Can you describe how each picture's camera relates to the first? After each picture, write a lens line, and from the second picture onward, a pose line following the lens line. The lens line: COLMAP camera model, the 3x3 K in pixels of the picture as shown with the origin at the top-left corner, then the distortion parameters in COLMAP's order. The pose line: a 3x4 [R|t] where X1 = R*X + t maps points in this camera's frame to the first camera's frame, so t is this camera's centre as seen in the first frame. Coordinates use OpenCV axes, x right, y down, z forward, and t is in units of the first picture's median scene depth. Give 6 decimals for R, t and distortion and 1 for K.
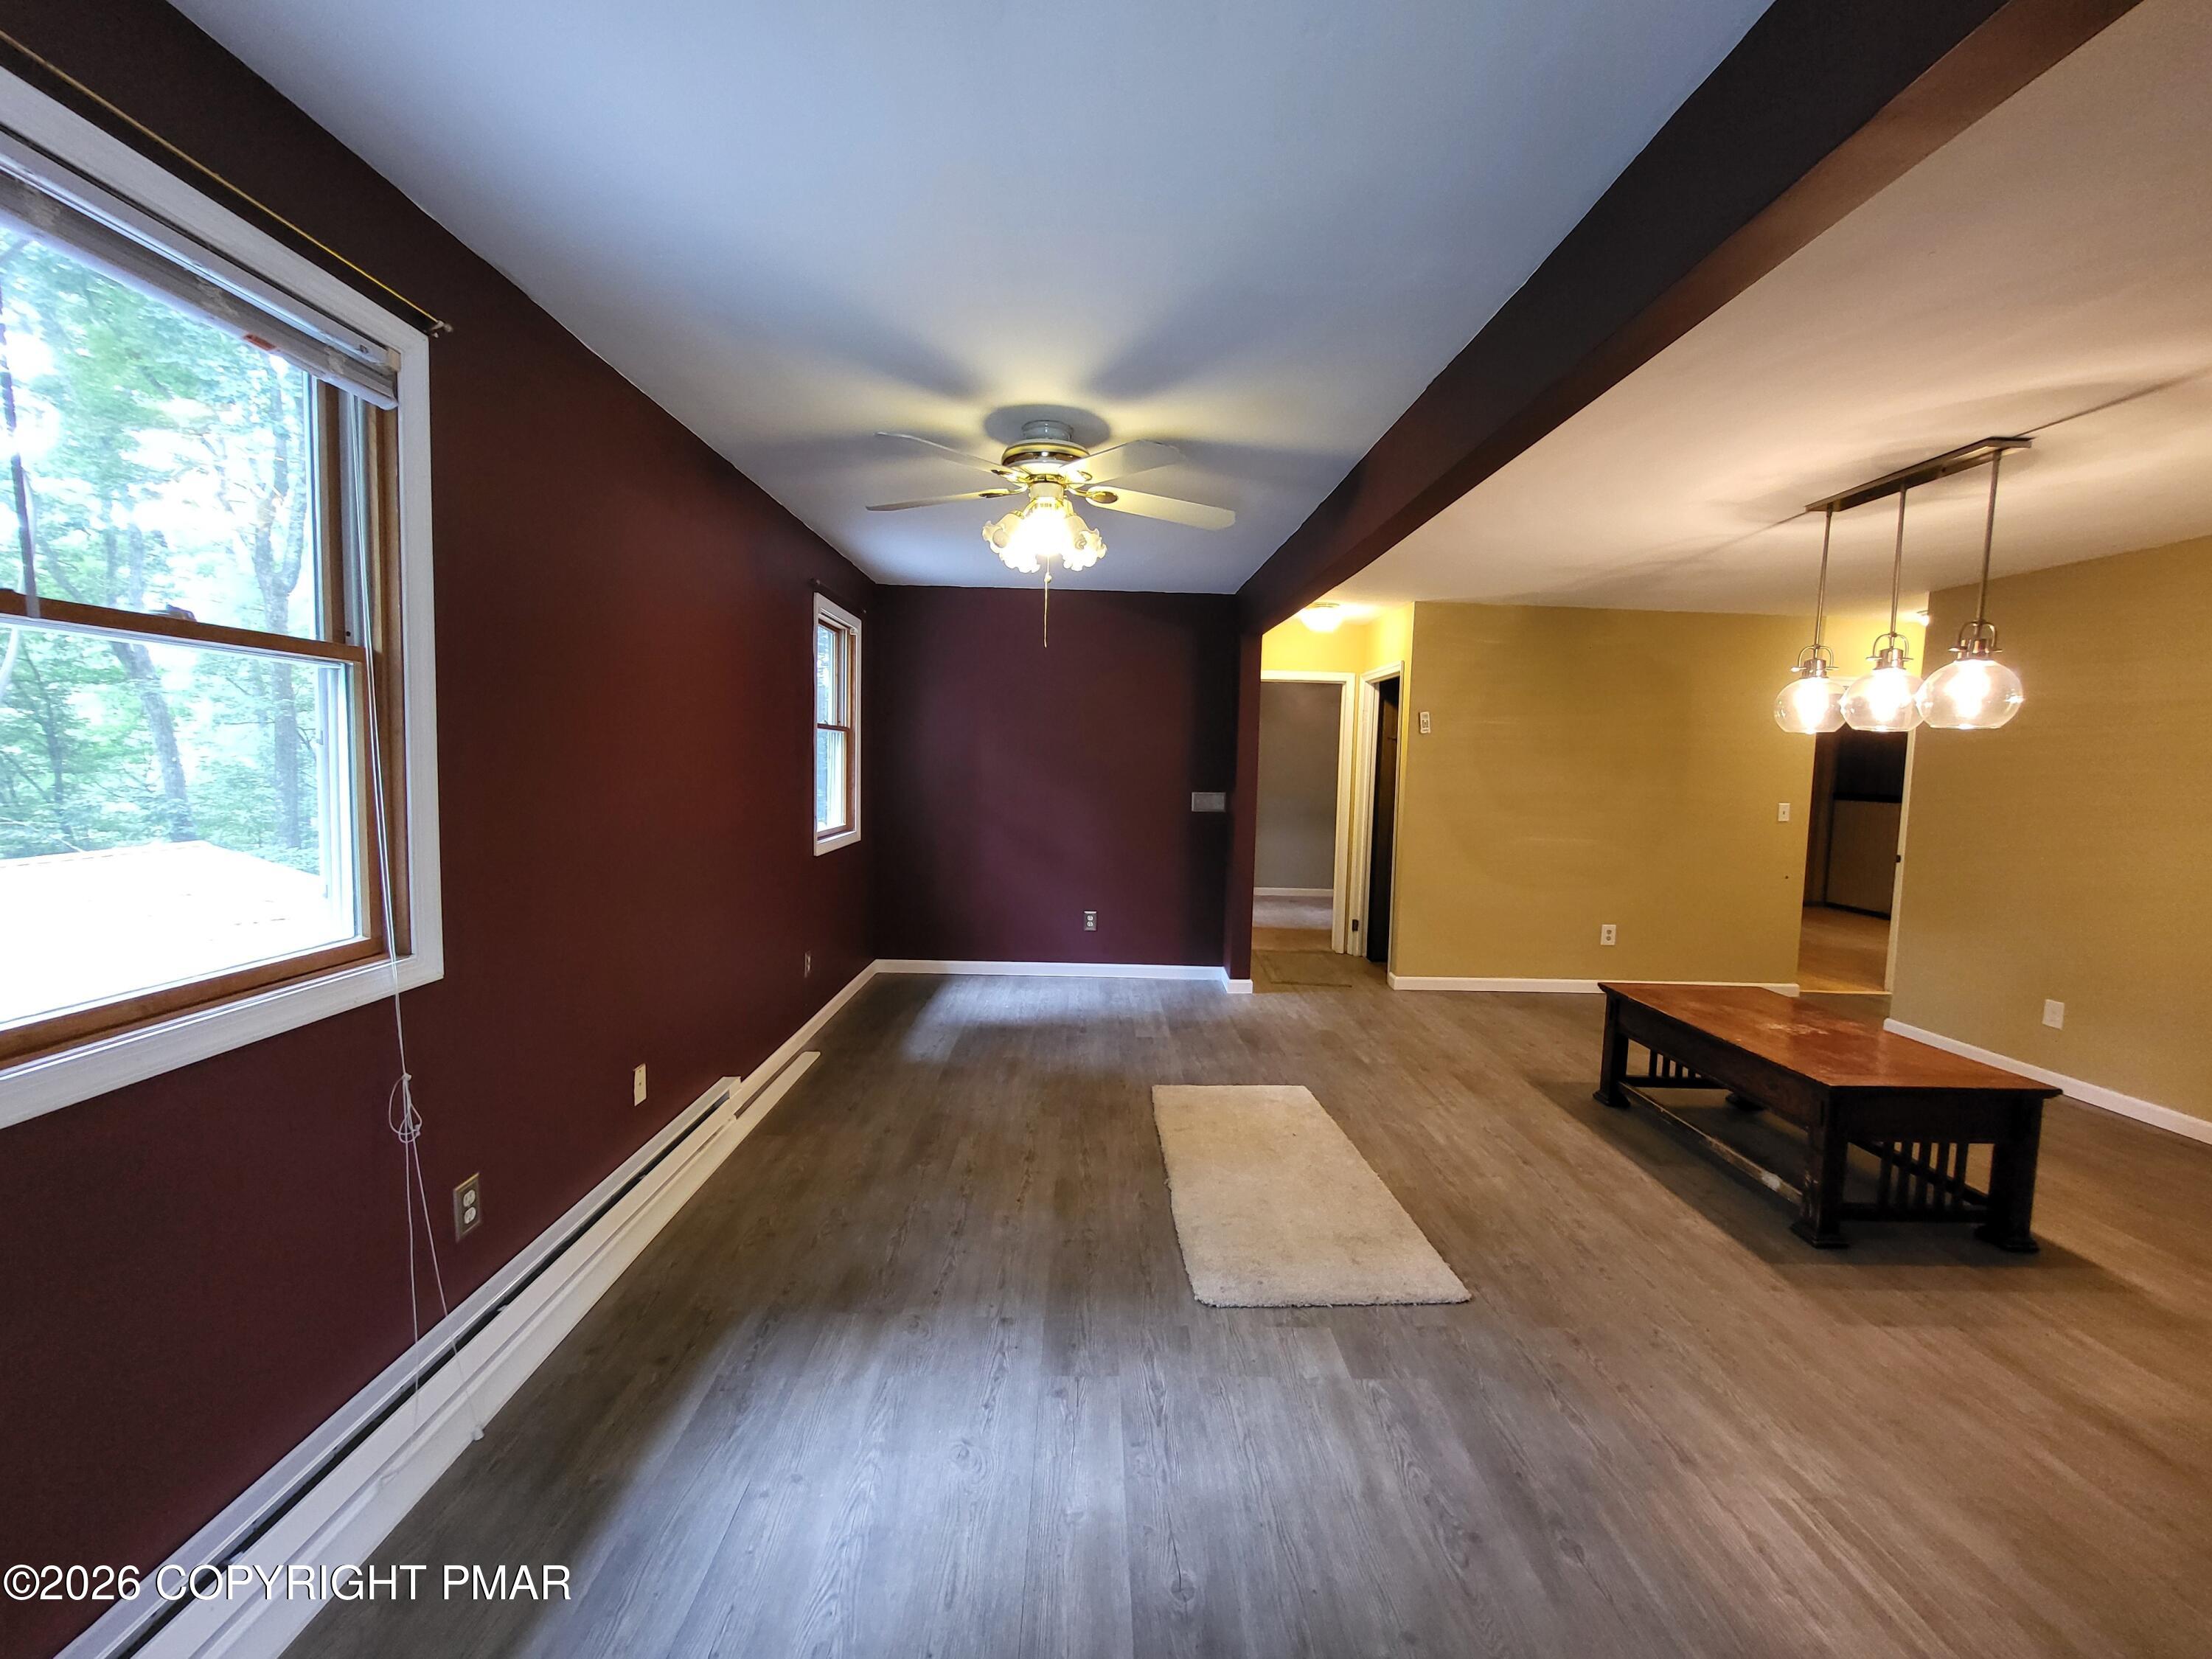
lens RADIAL K [[867.9, 0, 1121.5], [0, 867.9, 832.7], [0, 0, 1]] dist [-0.005558, 0.000257]
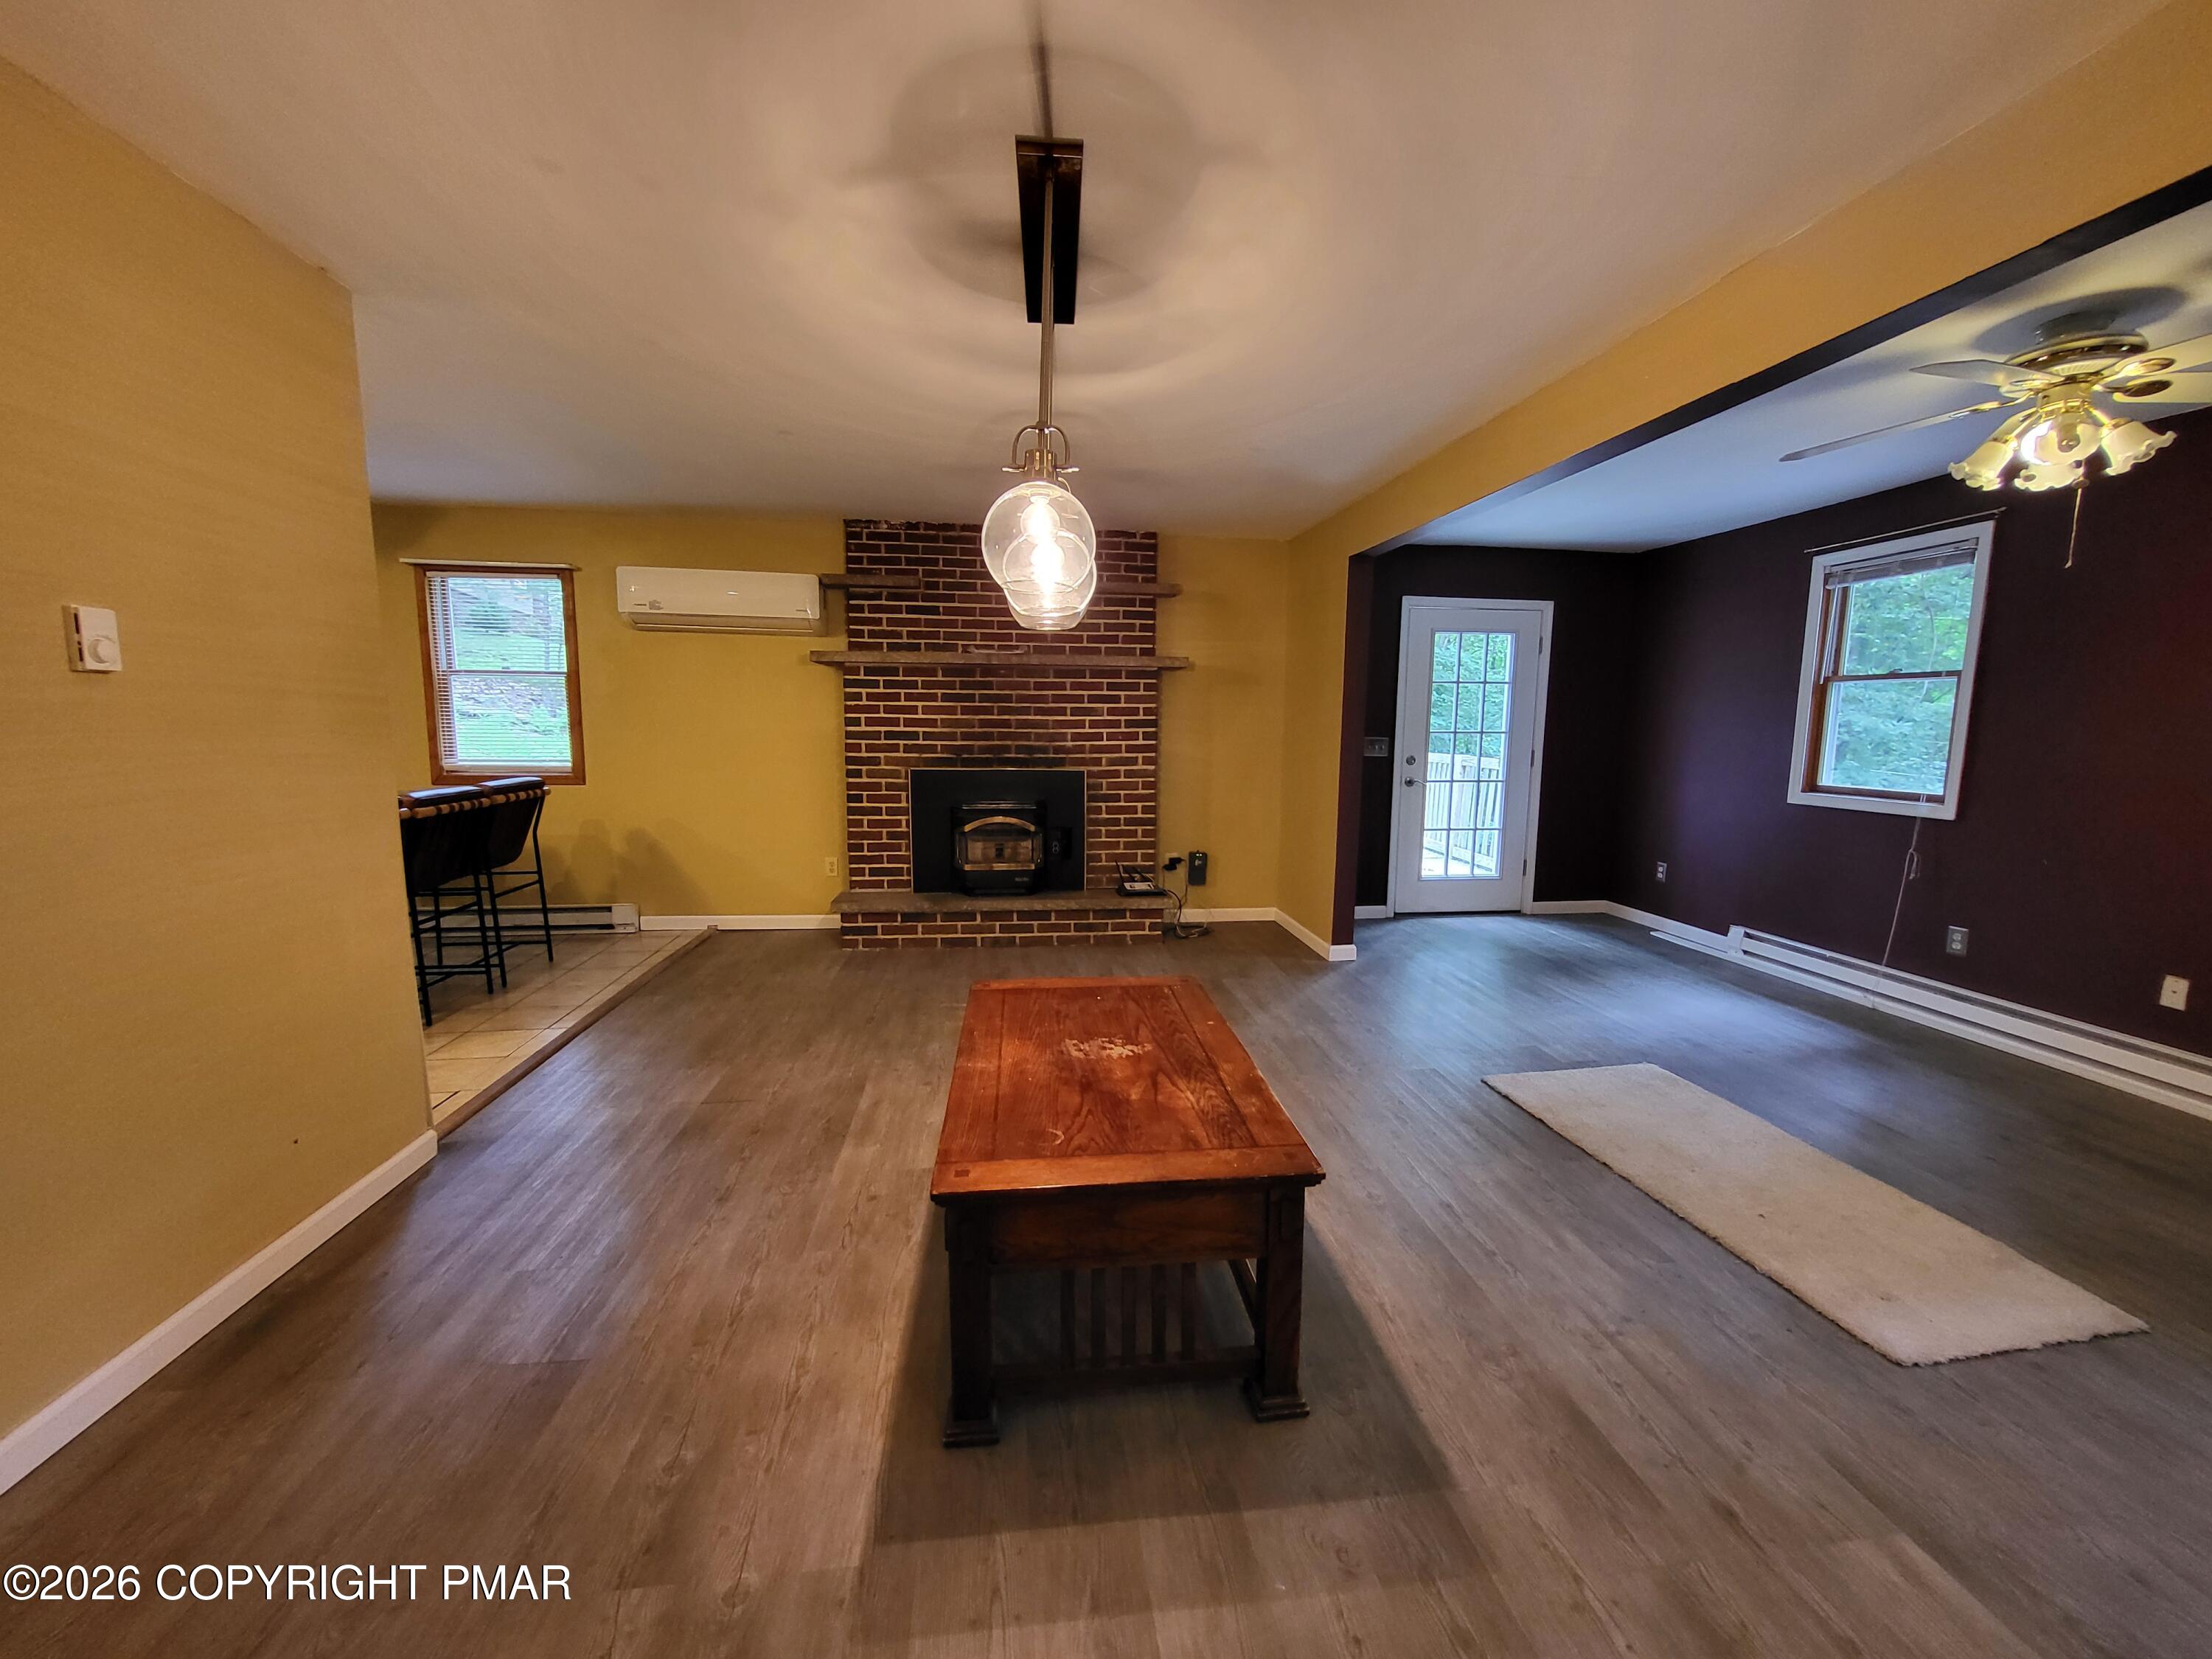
lens RADIAL K [[869.5, 0, 1111.5], [0, 869.5, 832.7], [0, 0, 1]] dist [-0.012139, 0.000278]
pose [[-0.995577, -0.024412, -0.090725, 0.849929], [-0.042768, 0.977558, 0.206278, -0.085902], [0.083653, 0.209246, -0.974278, 1.671630]]
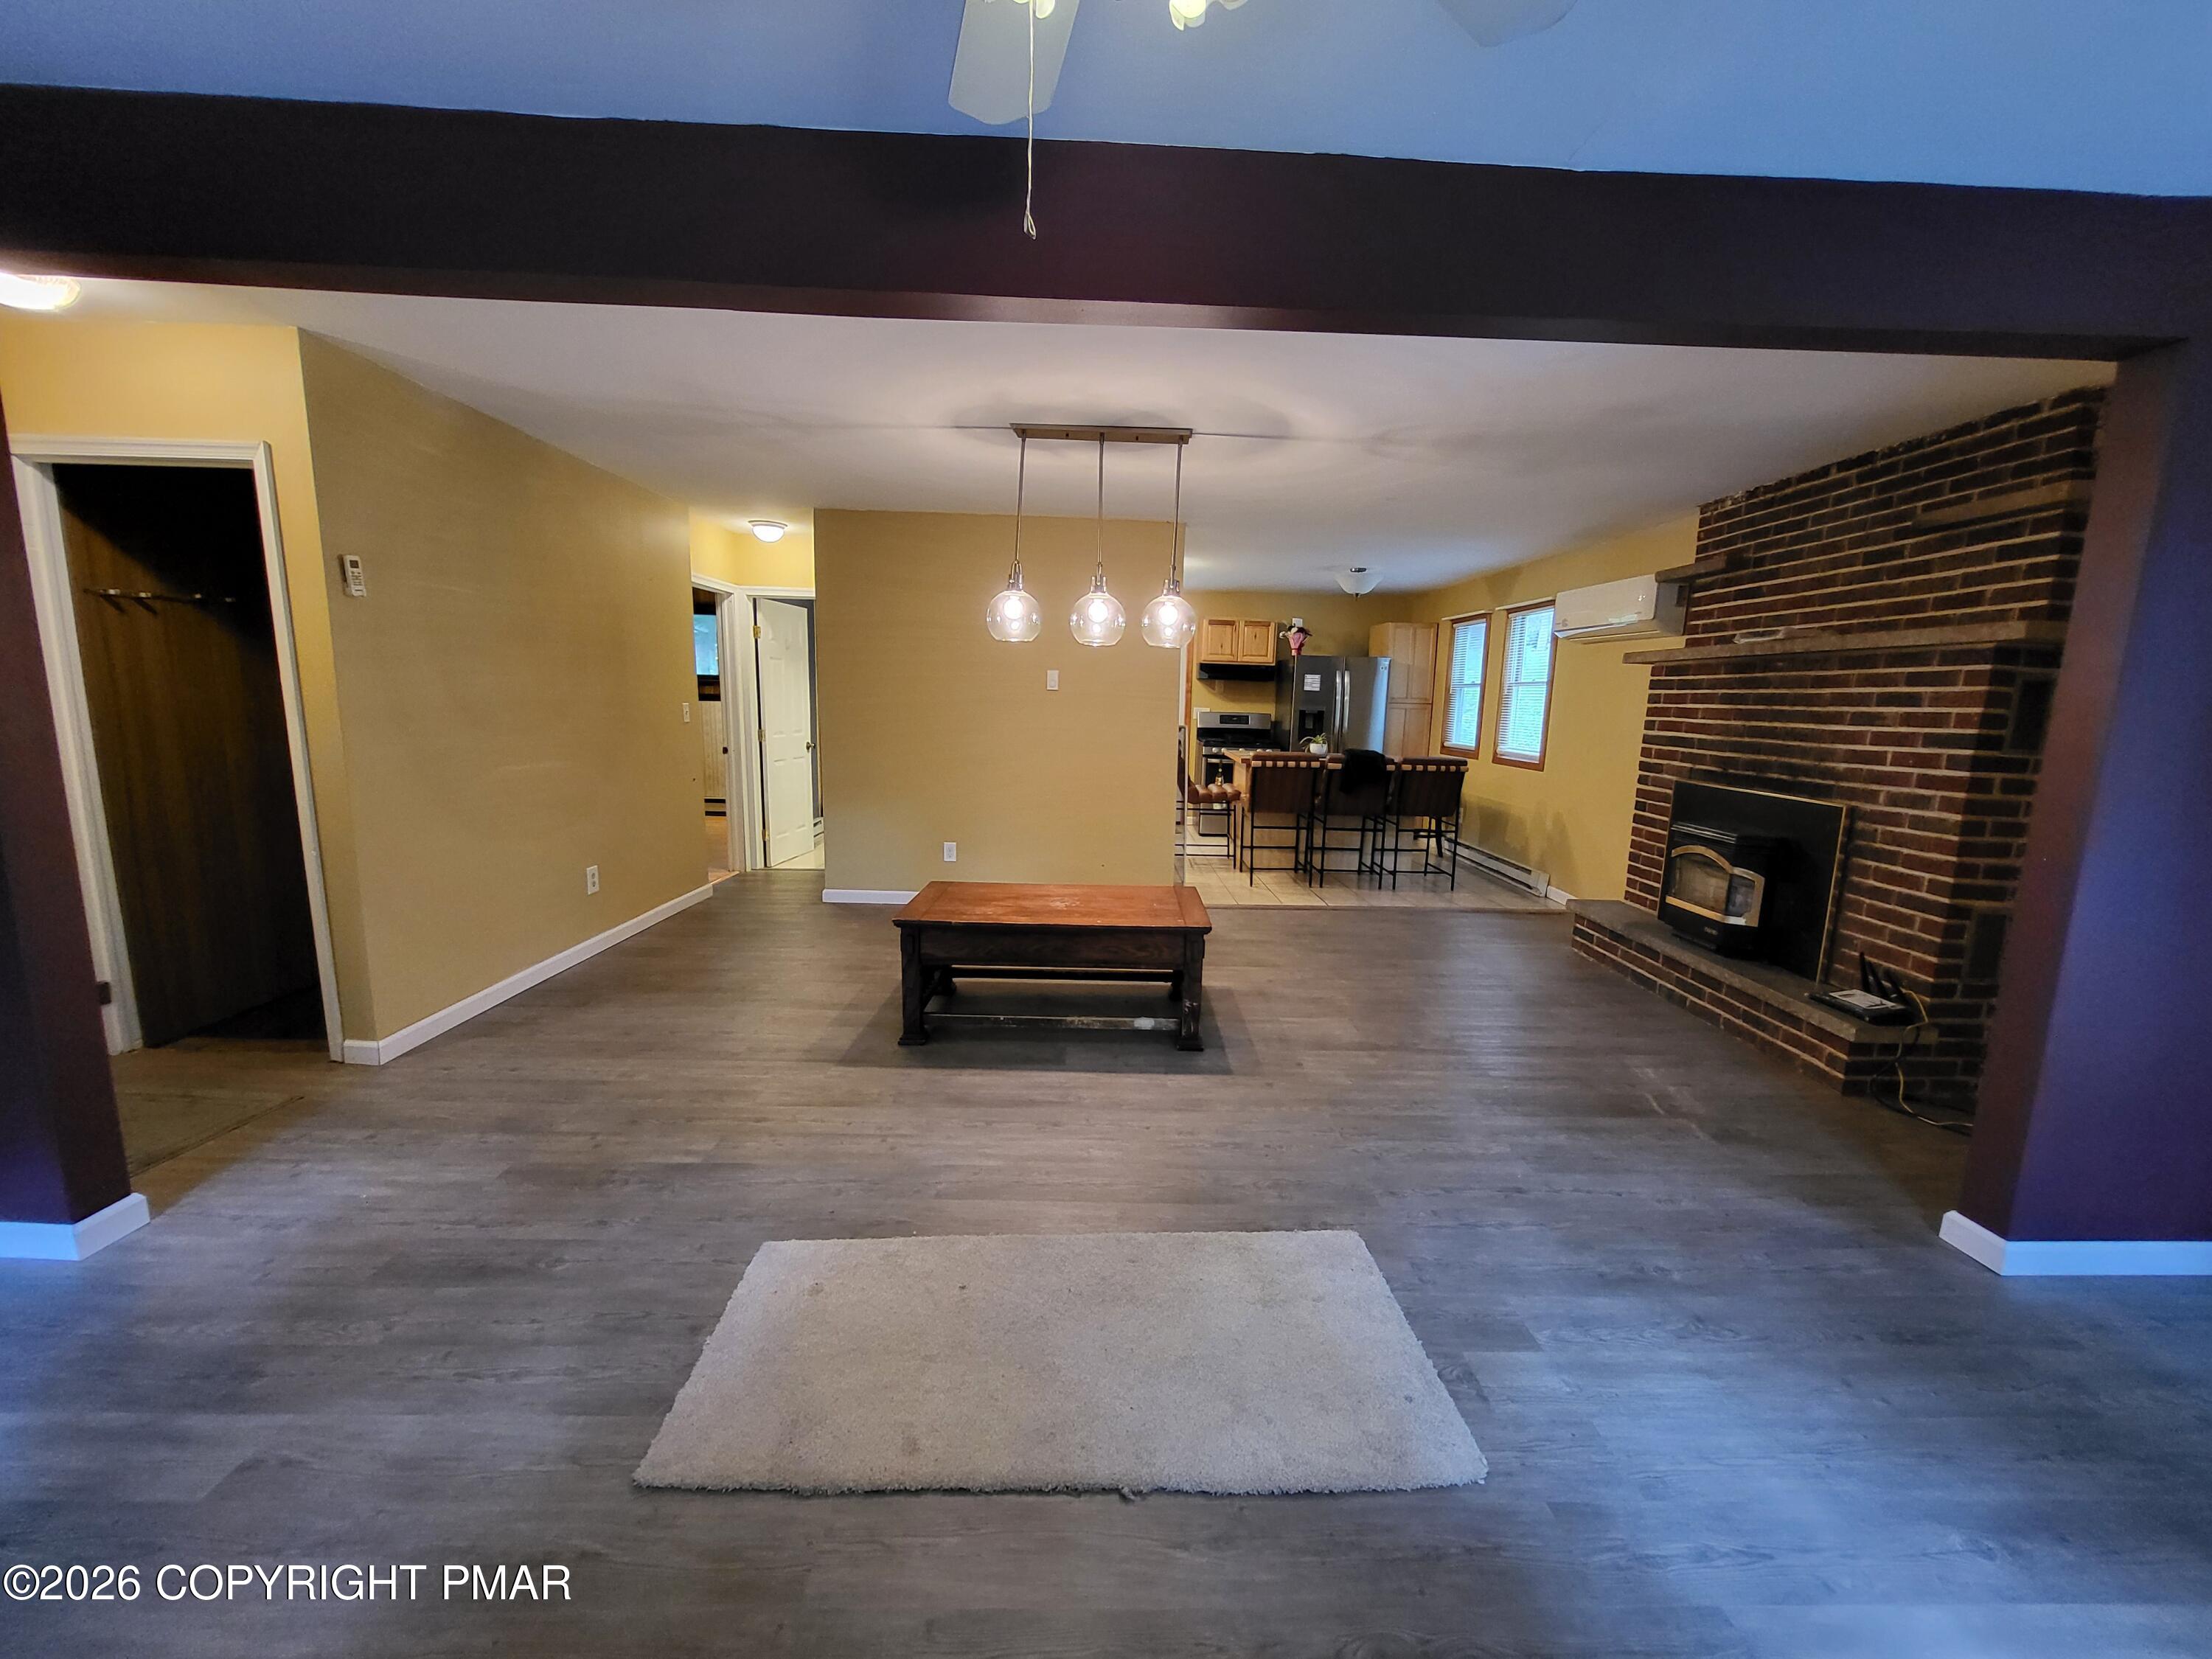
lens RADIAL K [[867.9, 0, 1121.5], [0, 867.9, 832.7], [0, 0, 1]] dist [-0.005558, 0.000257]
pose [[0.011870, -0.181433, 0.983332, -0.360688], [0.053560, 0.982105, 0.180560, -0.073026], [-0.998494, 0.050524, 0.021376, 0.913807]]
